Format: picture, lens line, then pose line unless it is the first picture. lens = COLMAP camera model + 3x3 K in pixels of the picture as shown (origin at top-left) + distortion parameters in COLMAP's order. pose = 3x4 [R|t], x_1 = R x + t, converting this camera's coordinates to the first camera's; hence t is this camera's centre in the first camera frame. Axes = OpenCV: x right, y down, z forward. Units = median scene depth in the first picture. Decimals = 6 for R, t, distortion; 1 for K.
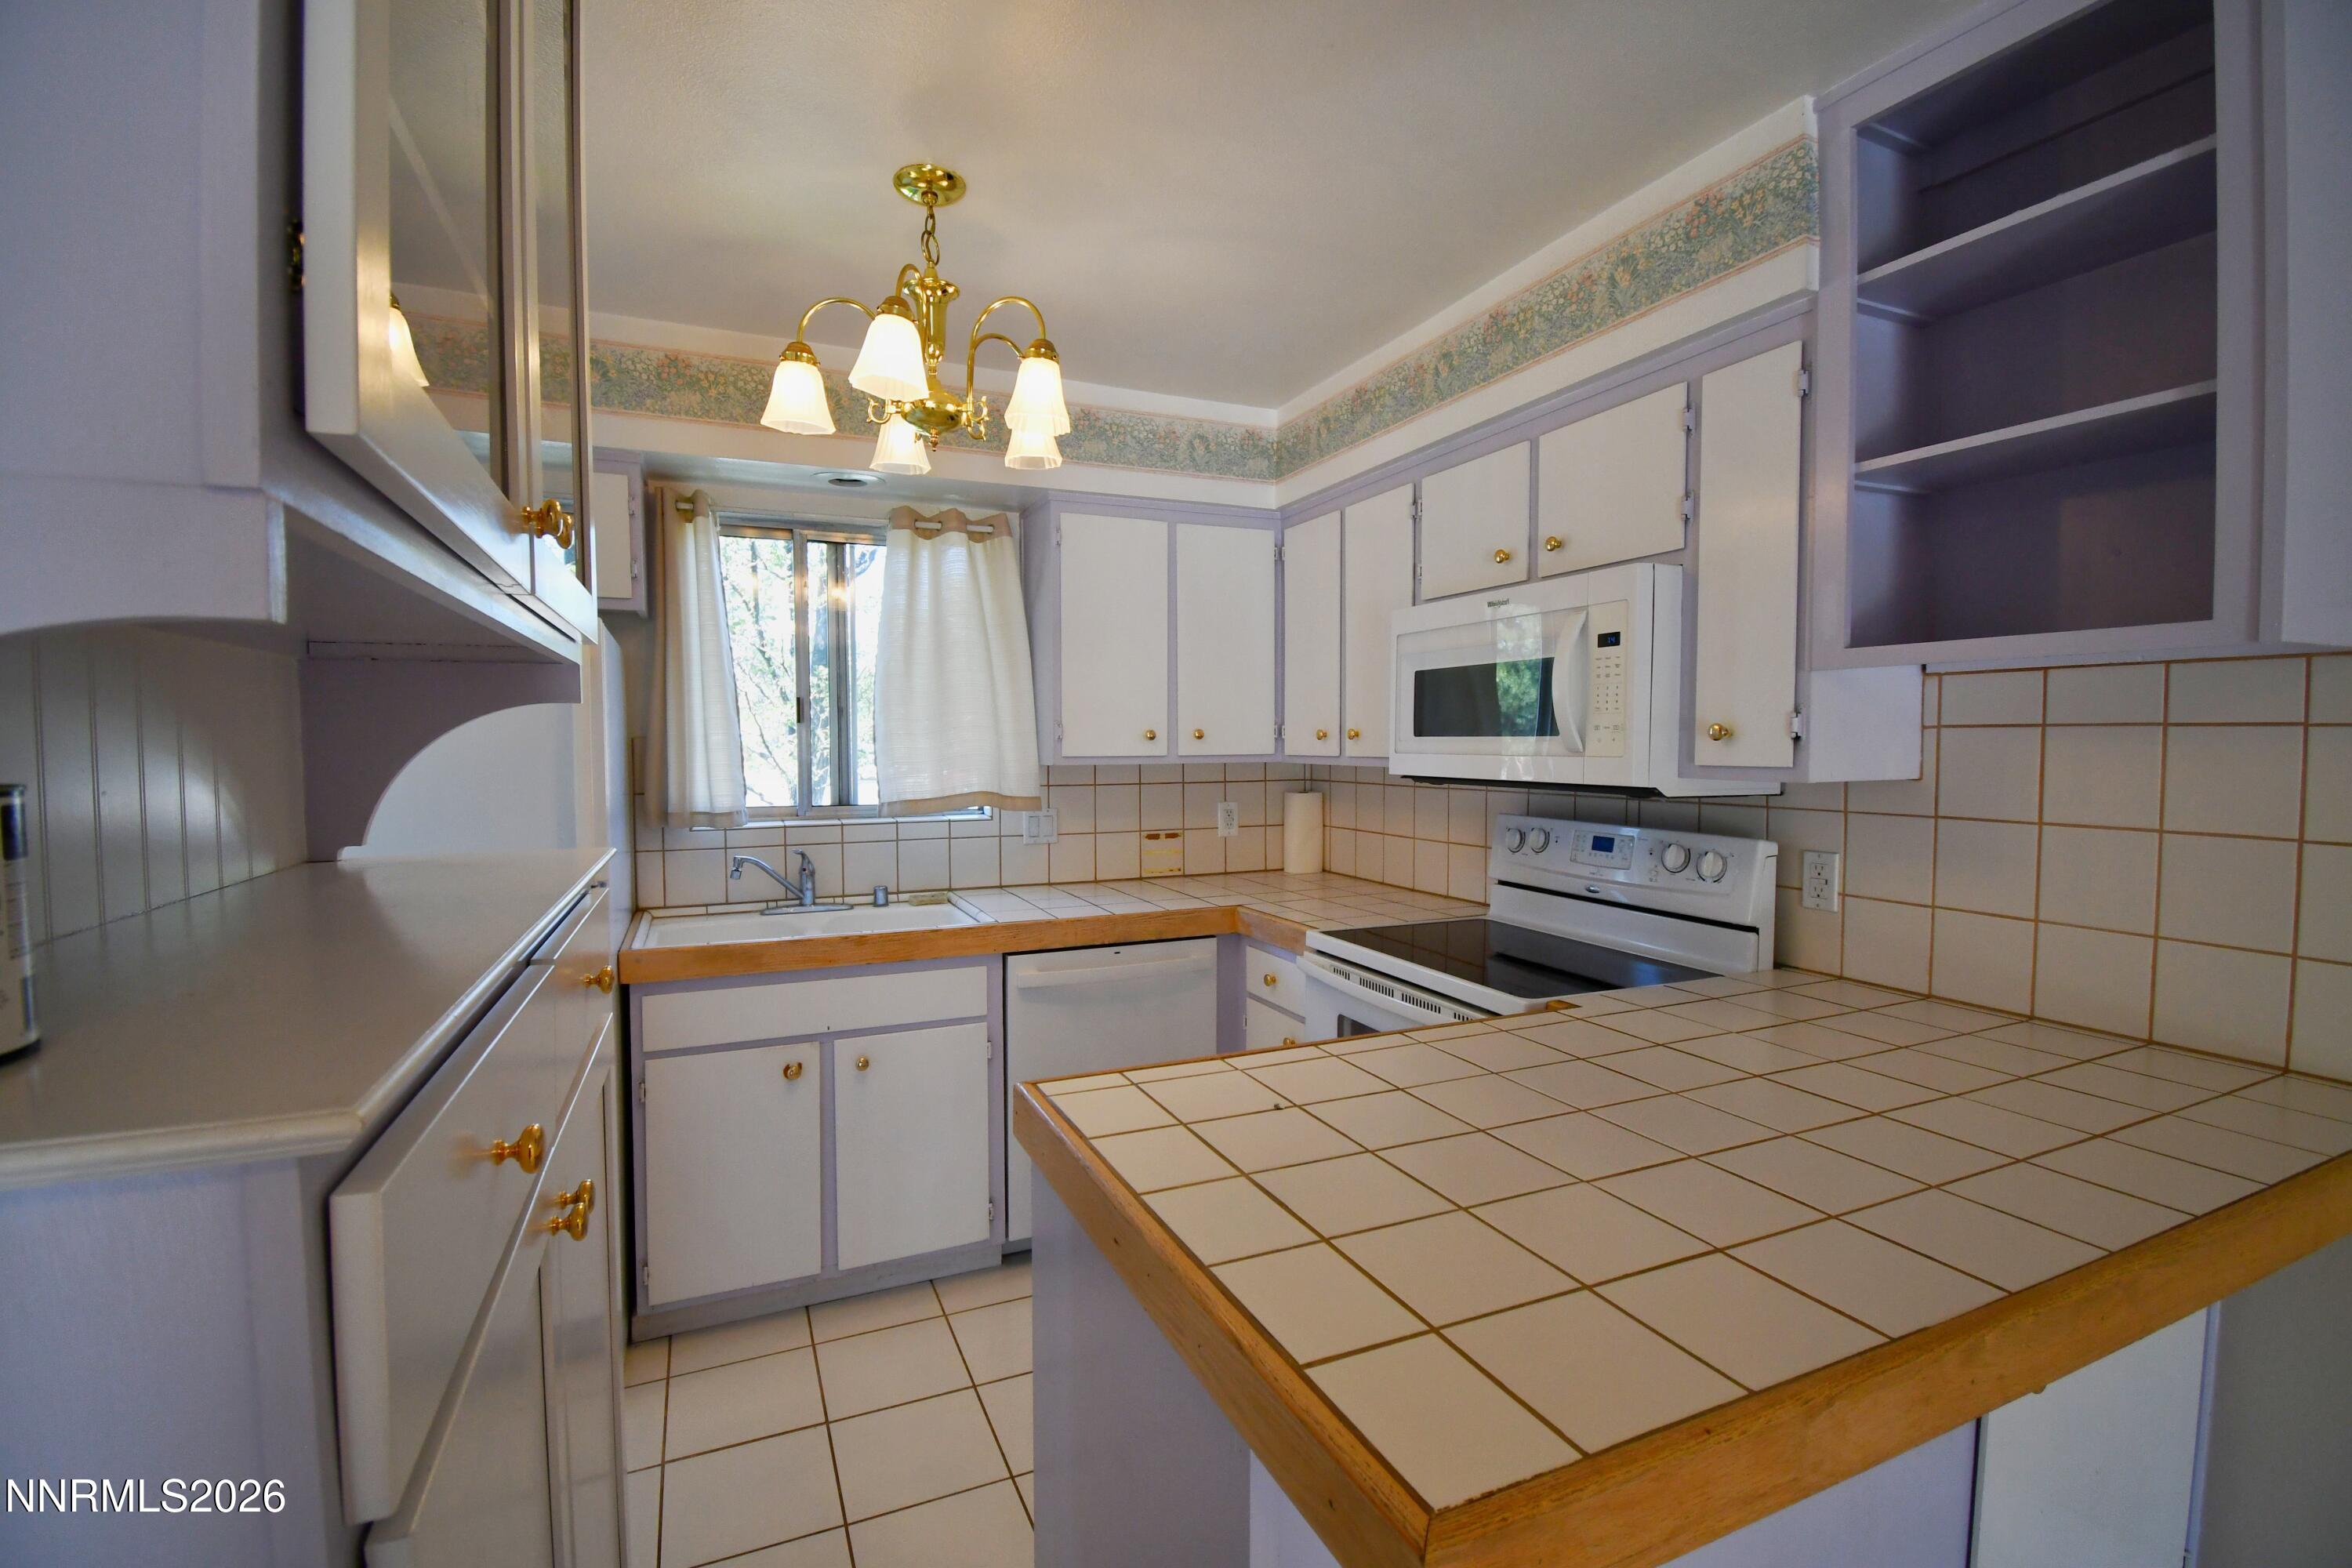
lens RADIAL K [[1032.1, 0, 1171.2], [0, 1032.1, 788.1], [0, 0, 1]] dist [0.007045, -0.017055]
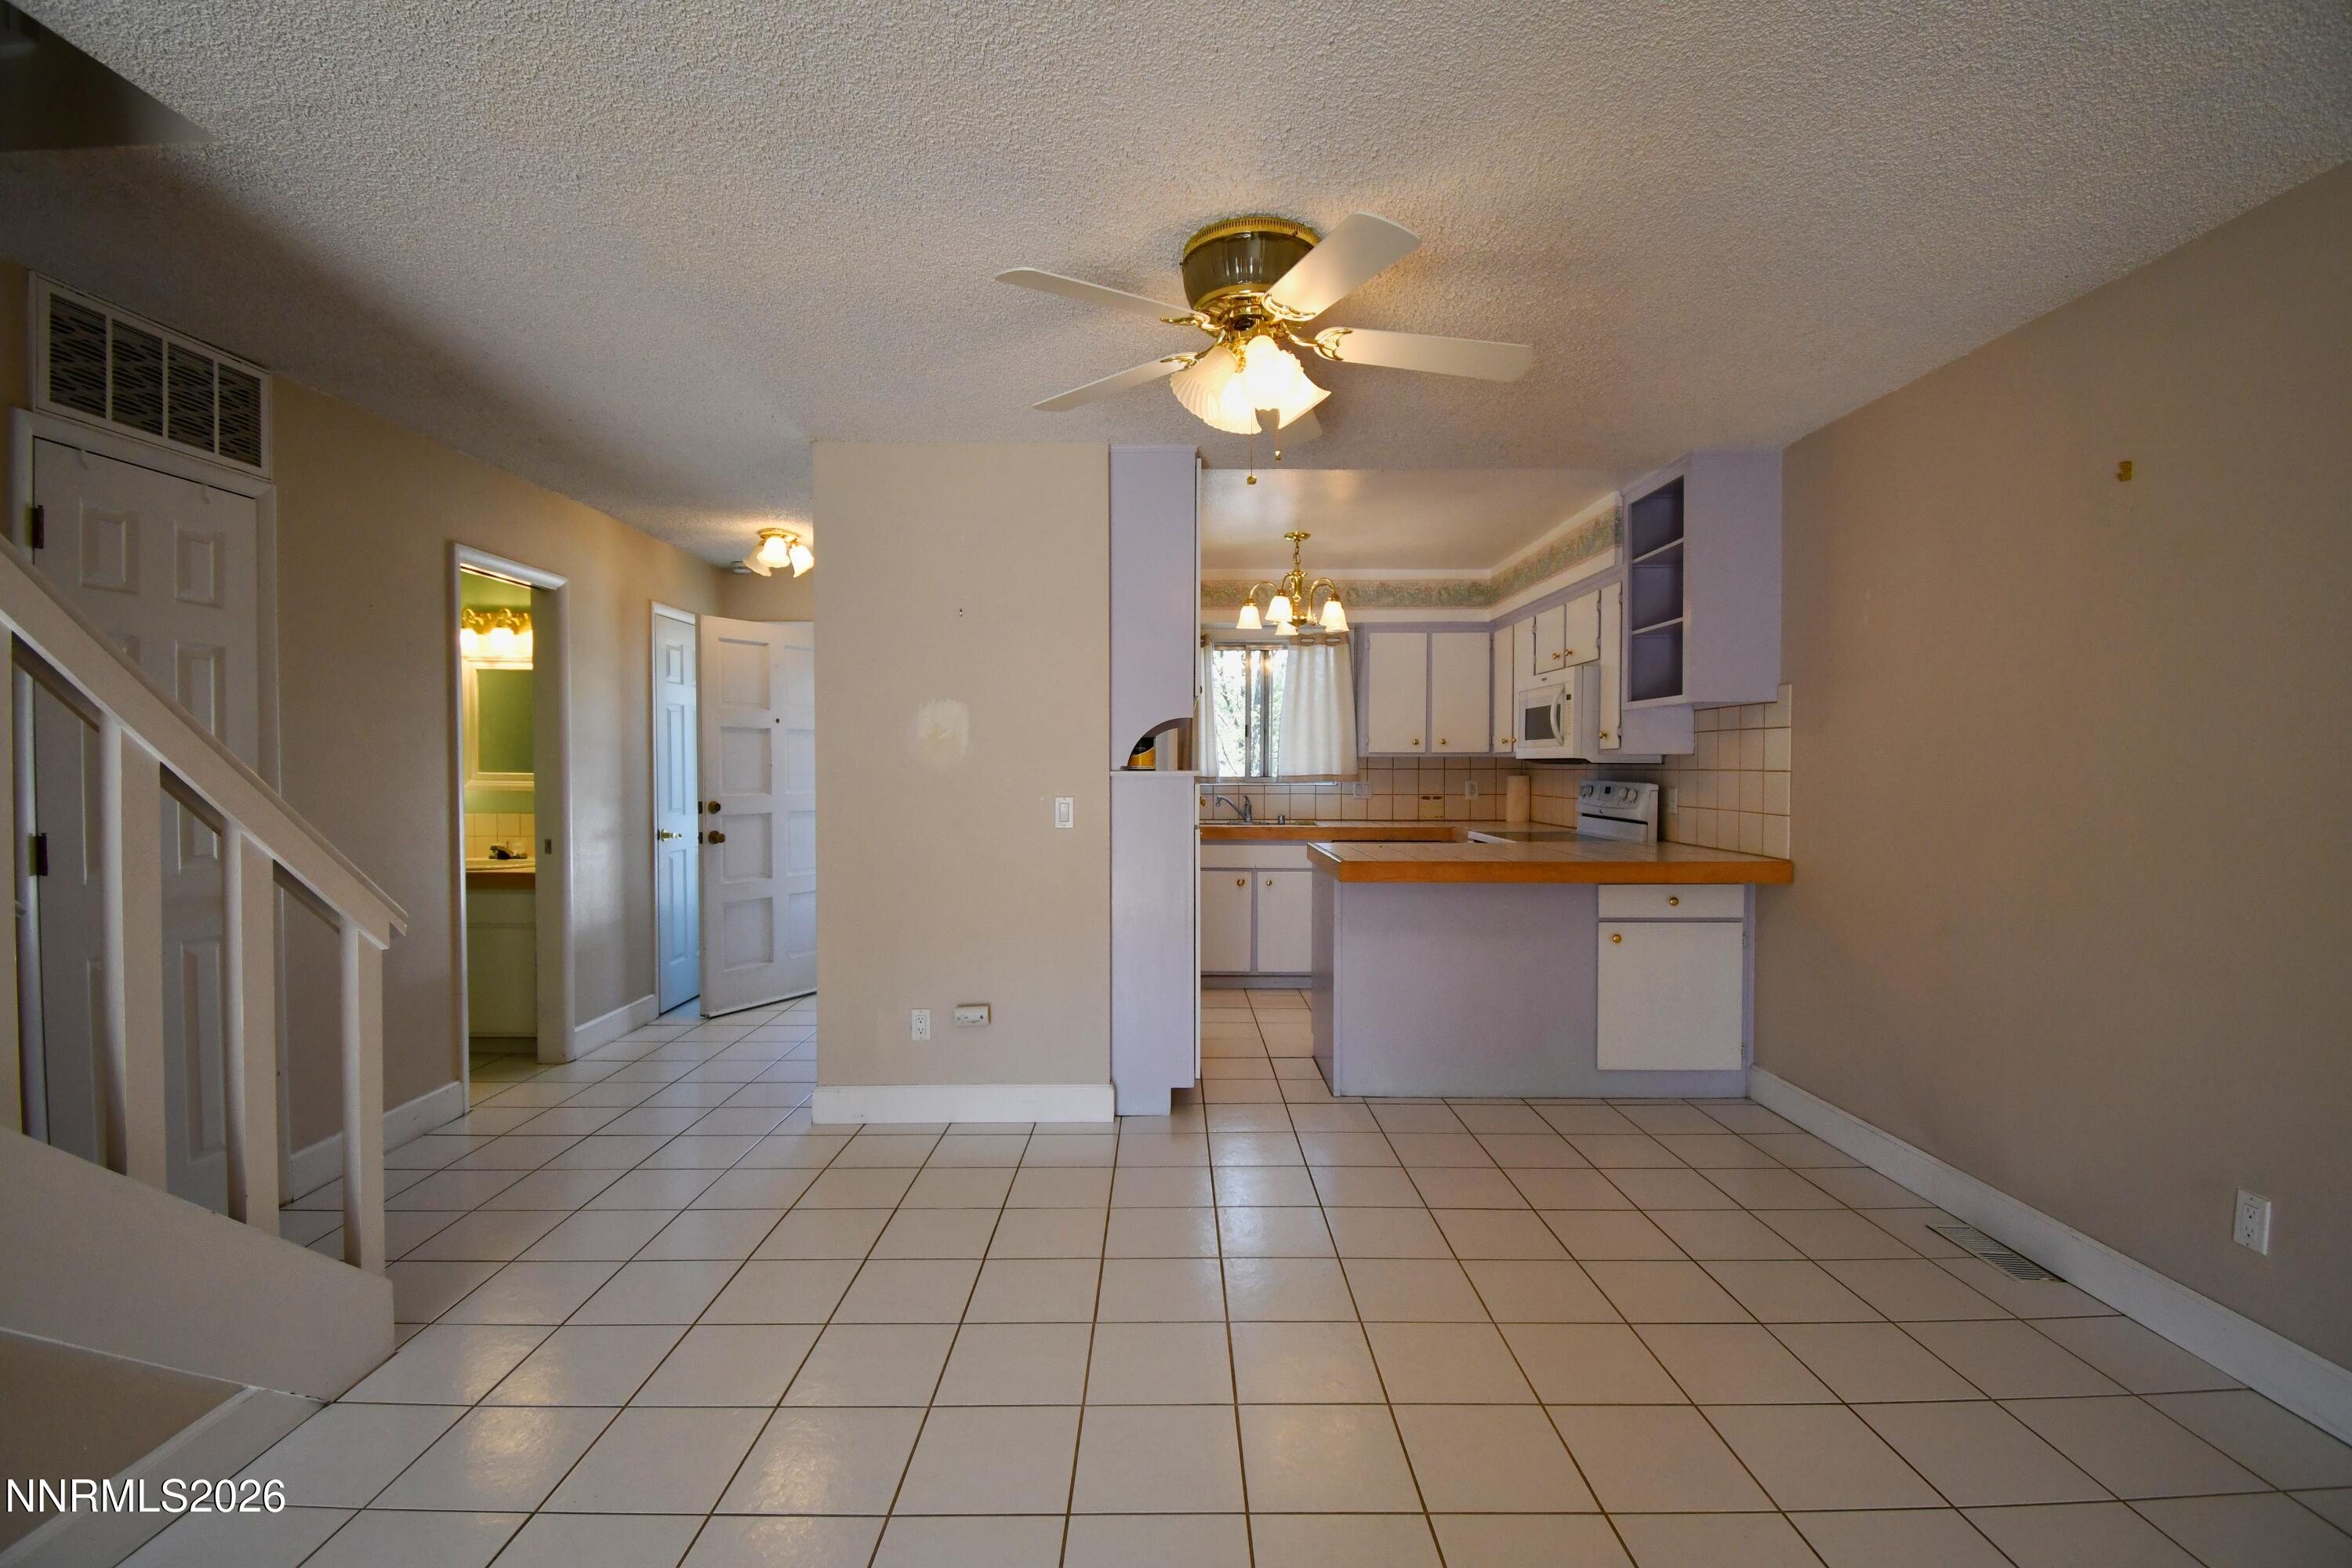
lens RADIAL K [[1032.1, 0, 1166.4], [0, 1032.1, 796.4], [0, 0, 1]] dist [0.007045, -0.017055]
pose [[0.914499, 0.016500, -0.404251, 0.400643], [-0.022772, 0.999683, -0.010712, 0.098003], [0.403946, 0.019002, 0.914585, -1.150796]]
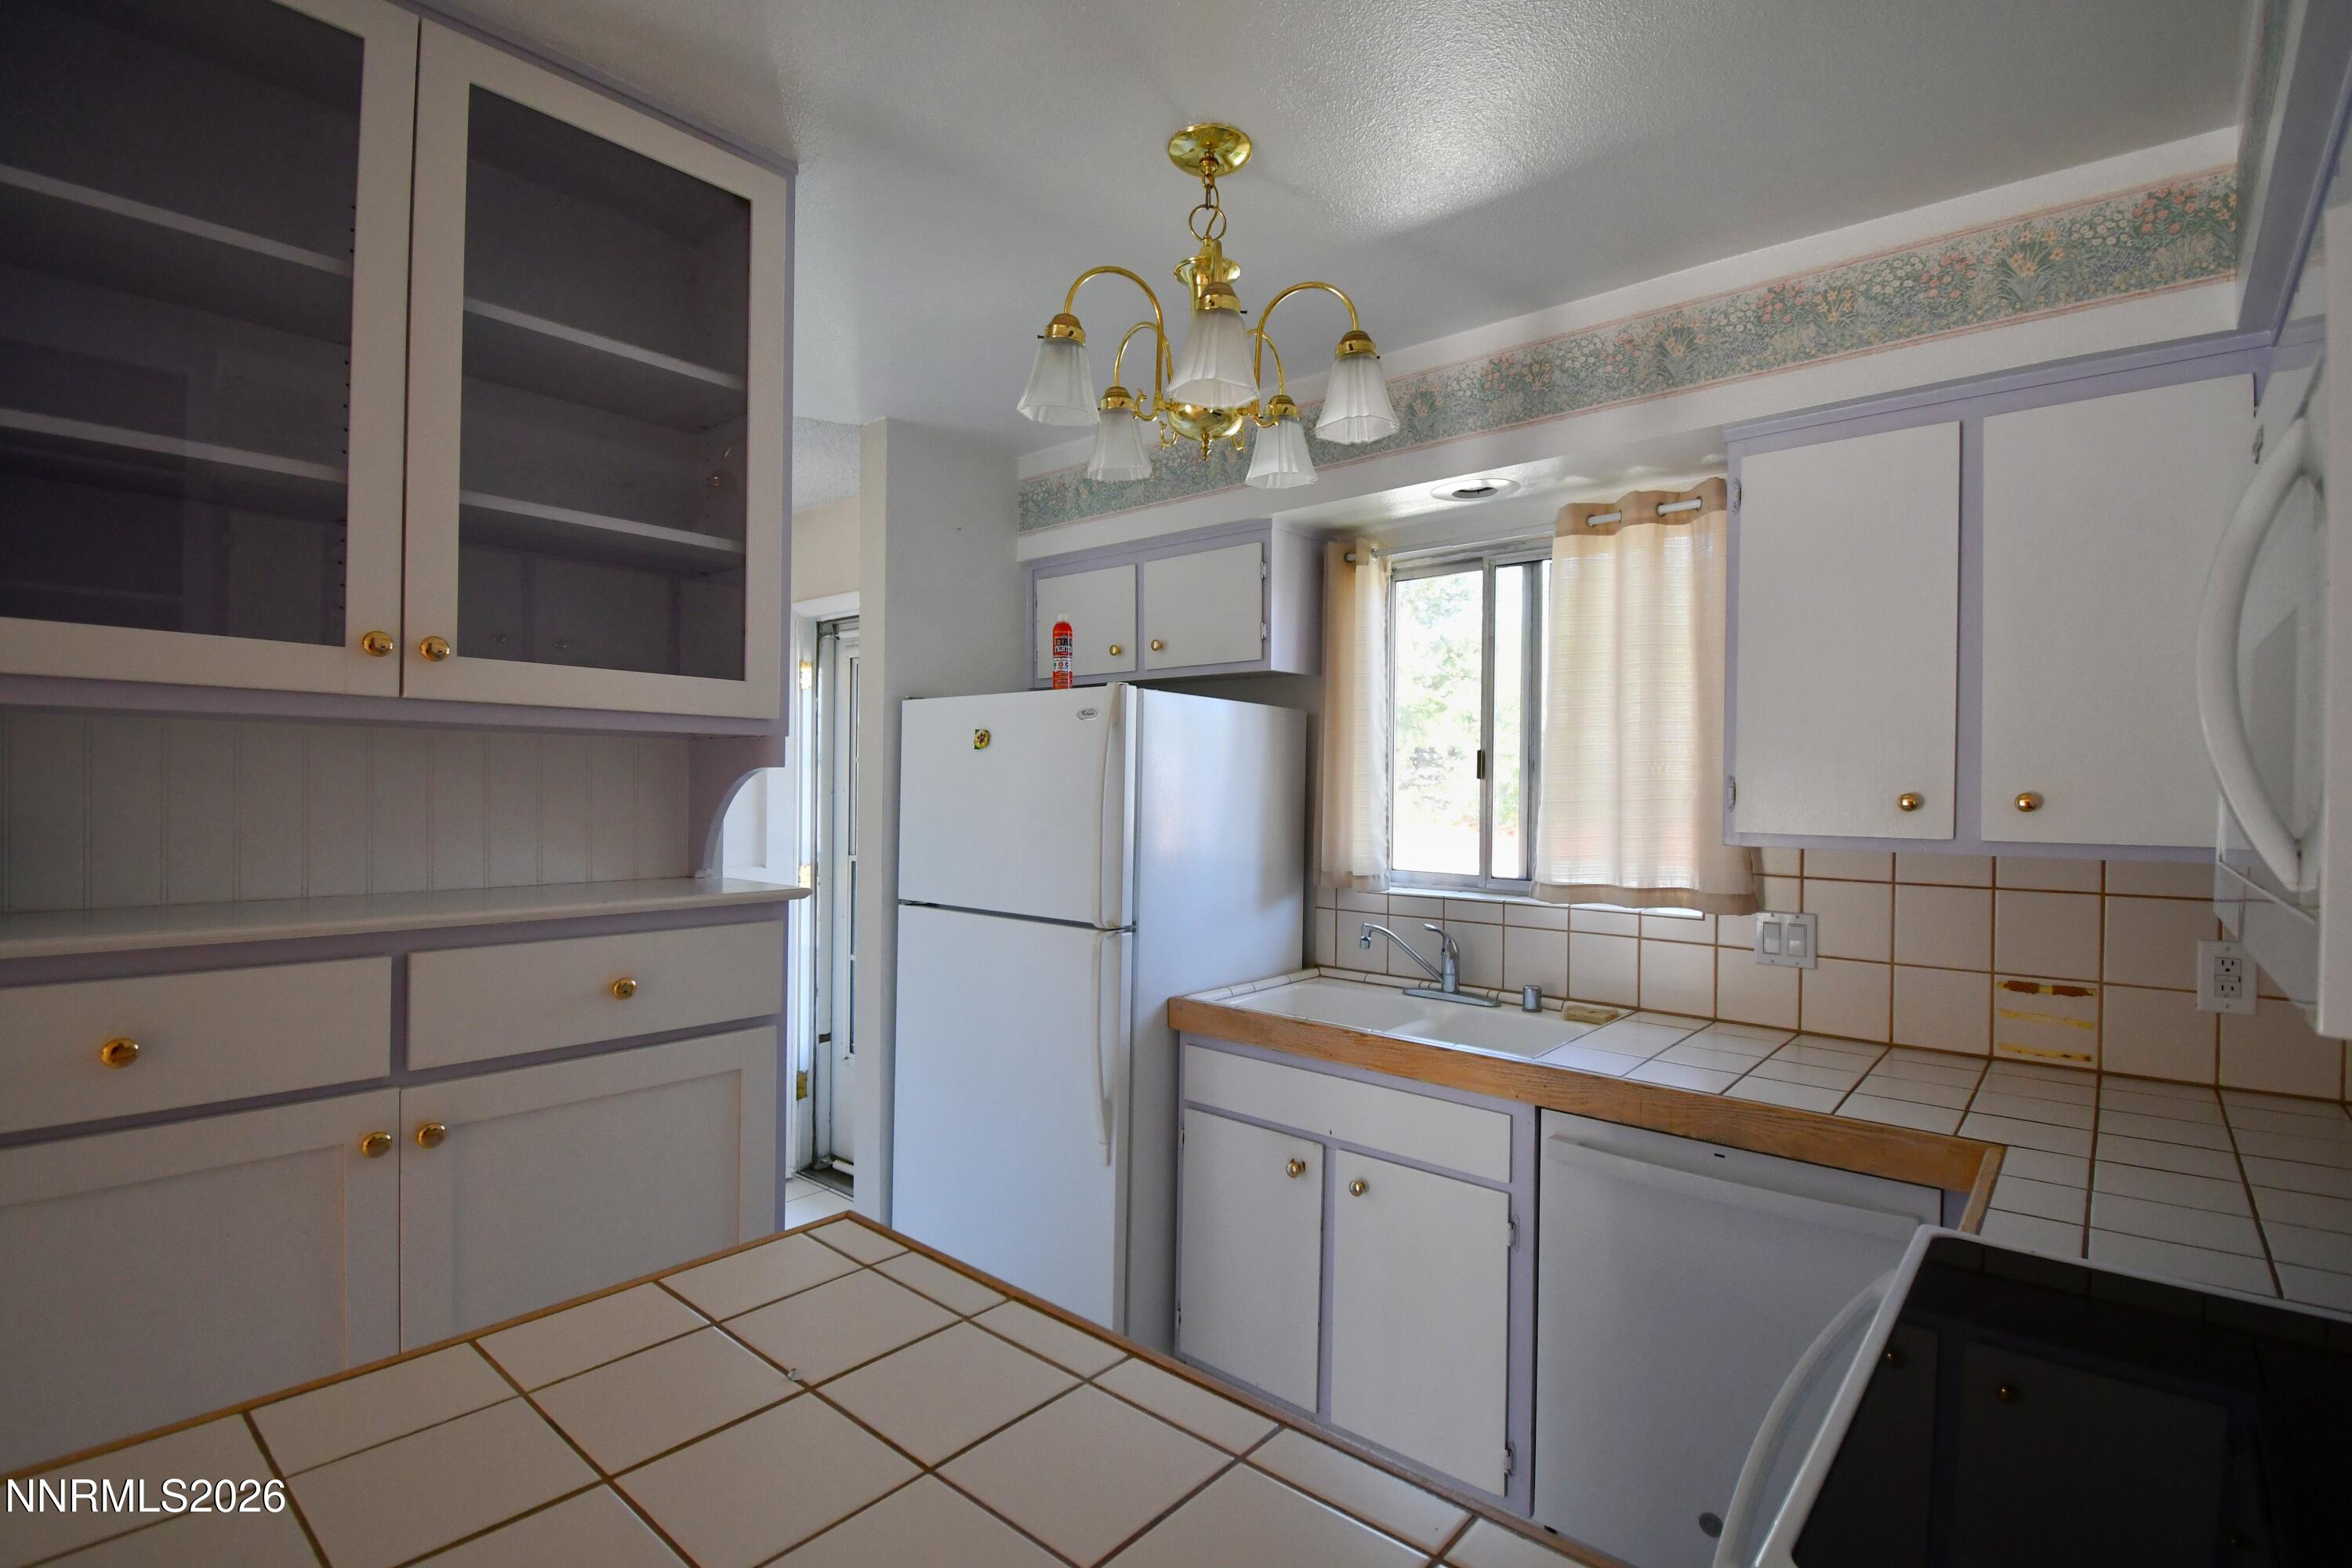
lens RADIAL K [[1093.1, 0, 1150.4], [0, 1093.1, 788.6], [0, 0, 1]] dist [-0.008864, -0.004791]
pose [[0.421139, 0.010662, -0.906933, 0.407162], [-0.055120, 0.998384, -0.013858, -0.032287], [0.905320, 0.055826, 0.421046, 0.435270]]
